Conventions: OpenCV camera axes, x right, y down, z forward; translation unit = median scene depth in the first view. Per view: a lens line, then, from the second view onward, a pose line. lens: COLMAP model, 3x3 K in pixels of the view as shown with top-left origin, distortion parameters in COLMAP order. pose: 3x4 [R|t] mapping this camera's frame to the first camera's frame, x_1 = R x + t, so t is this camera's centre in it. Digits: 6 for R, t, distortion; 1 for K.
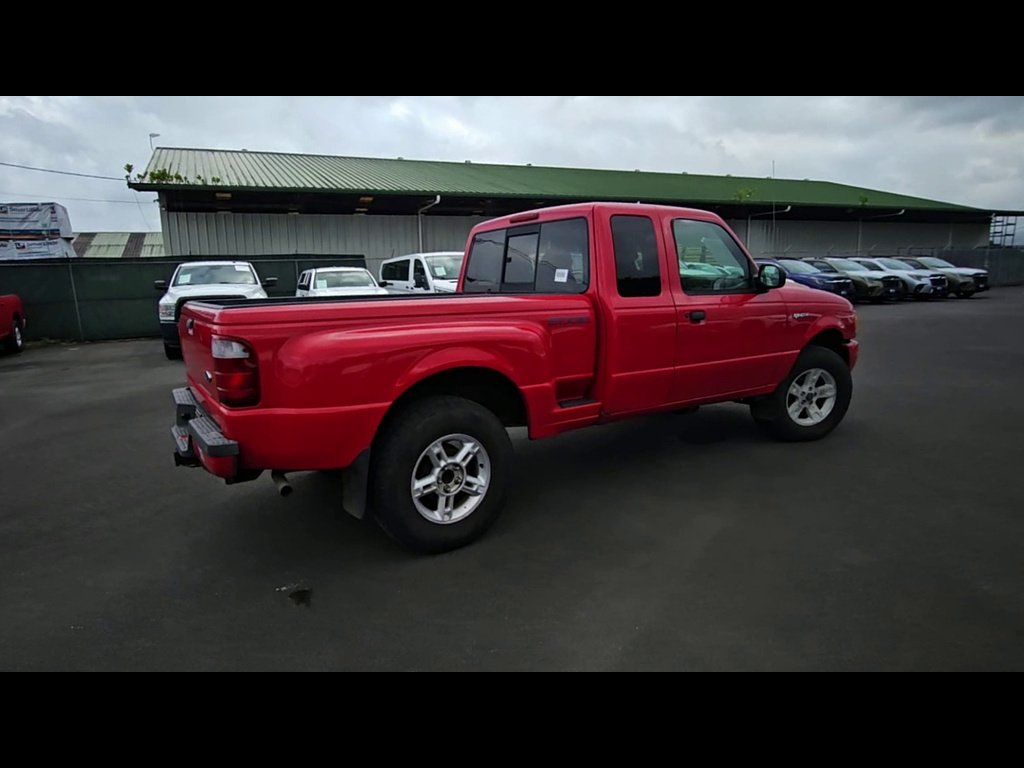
lens RADIAL K [[560.9, 0, 456.9], [0, 560.9, 385.6], [0, 0, 1]] dist [-0.005114, -0.003111]
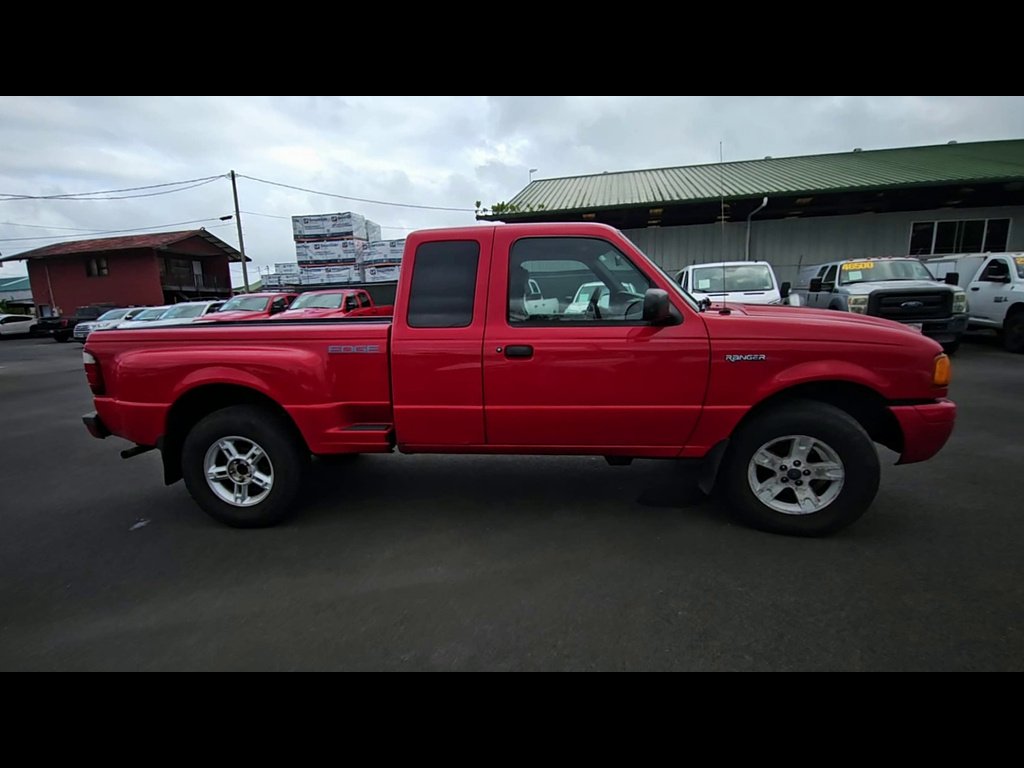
lens RADIAL K [[515.3, 0, 486.9], [0, 515.3, 418.6], [0, 0, 1]] dist [-0.003934, -0.008497]
pose [[0.802621, 0.134655, -0.581092, 0.683282], [-0.099381, 0.990758, 0.092317, -0.070375], [0.588152, -0.016346, 0.808585, 0.248370]]
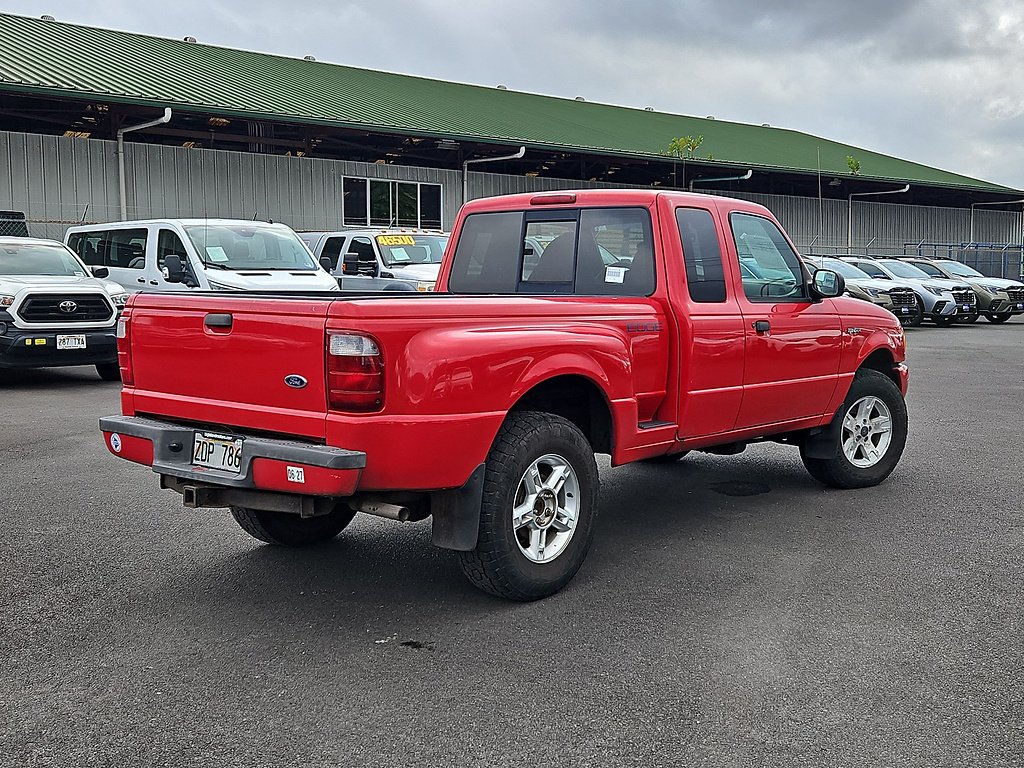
lens RADIAL K [[1127.2, 0, 529.2], [0, 1127.2, 369.0], [0, 0, 1]] dist [0.078508, 0.000000]
pose [[0.939818, 0.006970, 0.341605, -0.387457], [0.028609, 0.994676, -0.099004, 0.078754], [-0.340476, 0.102819, 0.934615, -0.379787]]
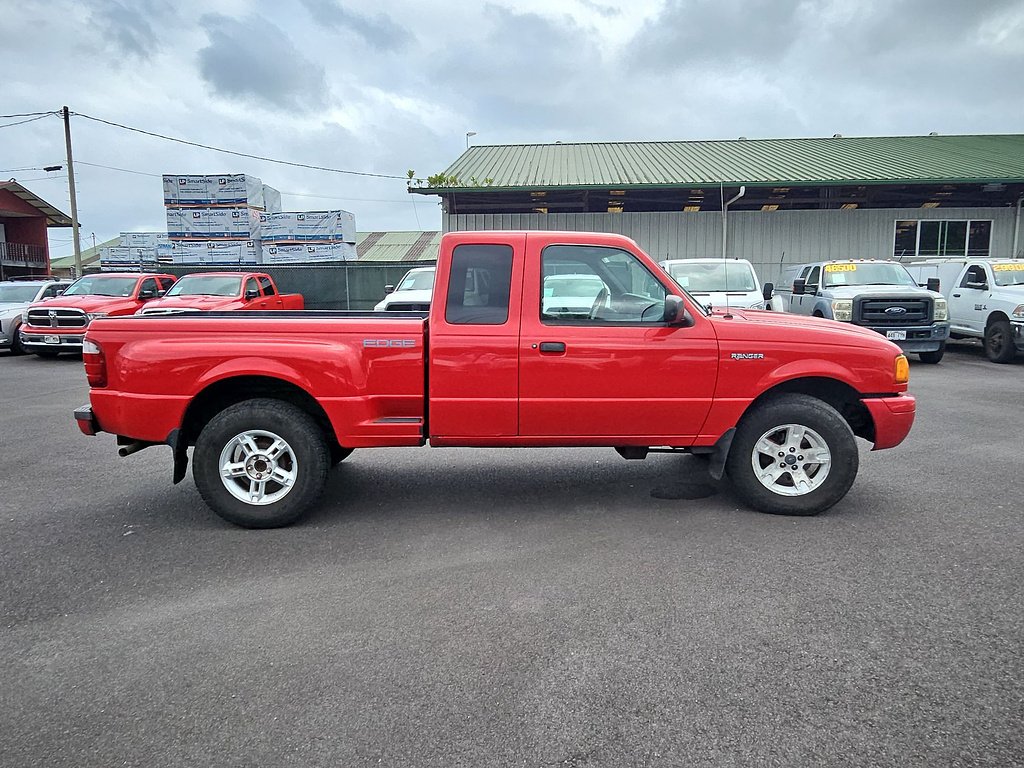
lens RADIAL K [[687.1, 0, 514.4], [0, 687.1, 383.5], [0, 0, 1]] dist [-0.001430, -0.008255]
pose [[0.890048, 0.087786, -0.447335, 0.705159], [-0.106507, 0.994170, -0.016814, -0.029339], [0.443250, 0.062610, 0.894209, -0.055311]]
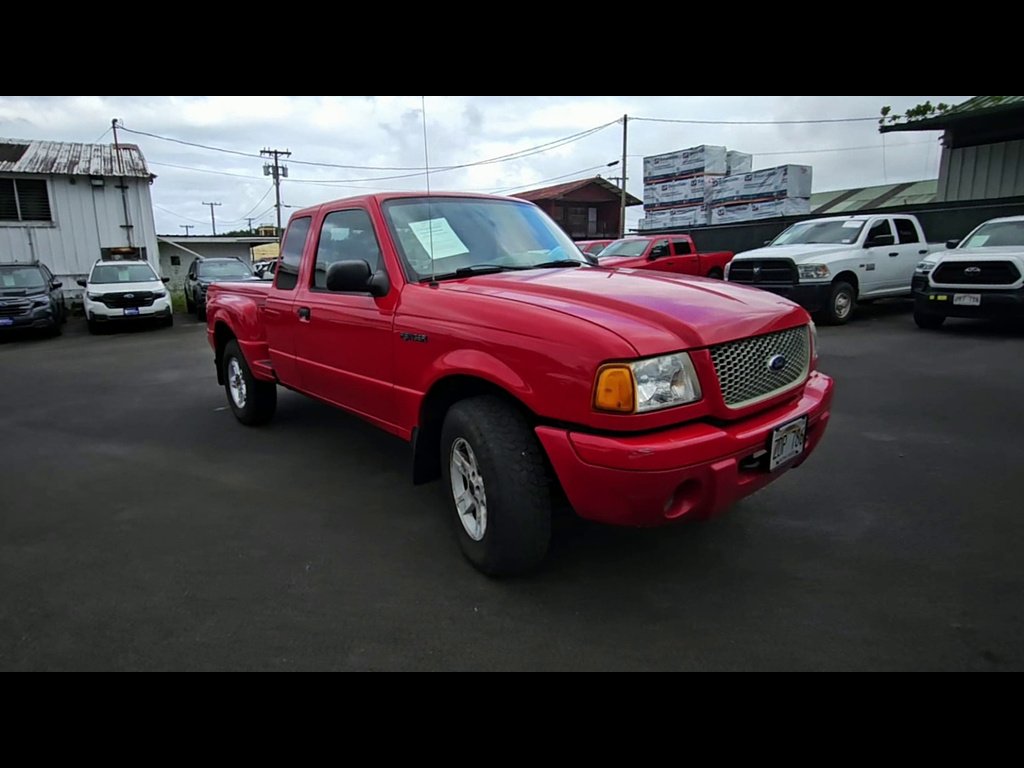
lens RADIAL K [[567.7, 0, 453.1], [0, 567.7, 370.5], [0, 0, 1]] dist [-0.017264, -0.004618]
pose [[0.127722, 0.209099, -0.969518, 1.154818], [-0.143535, 0.971130, 0.190538, -0.202343], [0.981369, 0.114824, 0.154047, 0.878020]]
